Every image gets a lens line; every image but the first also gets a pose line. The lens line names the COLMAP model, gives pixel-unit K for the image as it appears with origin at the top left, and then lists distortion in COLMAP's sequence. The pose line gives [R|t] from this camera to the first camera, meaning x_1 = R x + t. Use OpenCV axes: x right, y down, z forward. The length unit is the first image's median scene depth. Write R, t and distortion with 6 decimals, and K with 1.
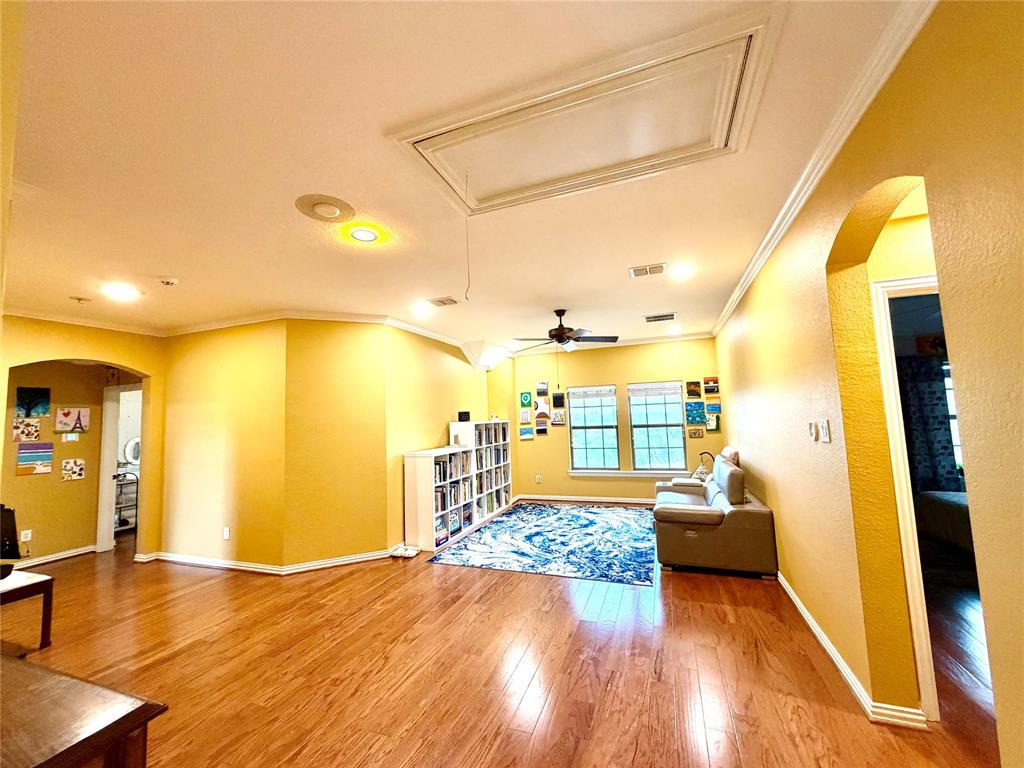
lens RADIAL K [[408.8, 0, 510.0], [0, 408.8, 383.2], [0, 0, 1]] dist [0.000804, 0.000229]
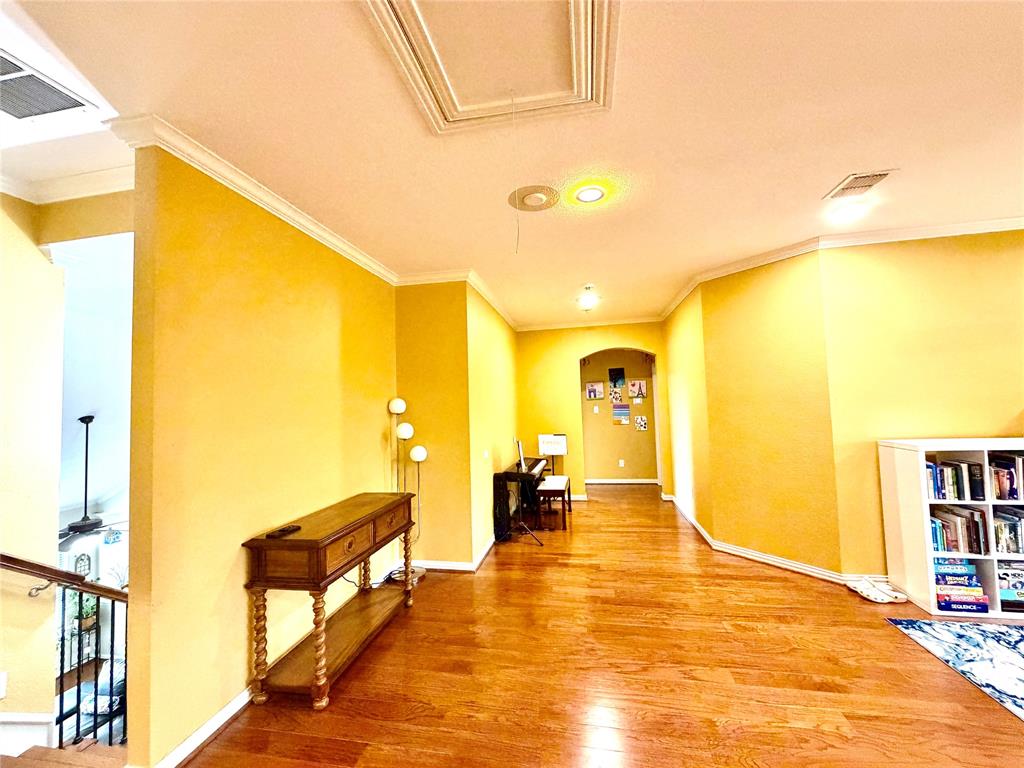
lens RADIAL K [[408.8, 0, 510.0], [0, 408.8, 383.2], [0, 0, 1]] dist [0.000804, 0.000229]
pose [[0.165667, -0.018711, -0.986004, 0.298158], [0.116046, 0.993244, 0.000649, 0.019908], [0.979330, -0.114530, 0.166719, 0.370708]]
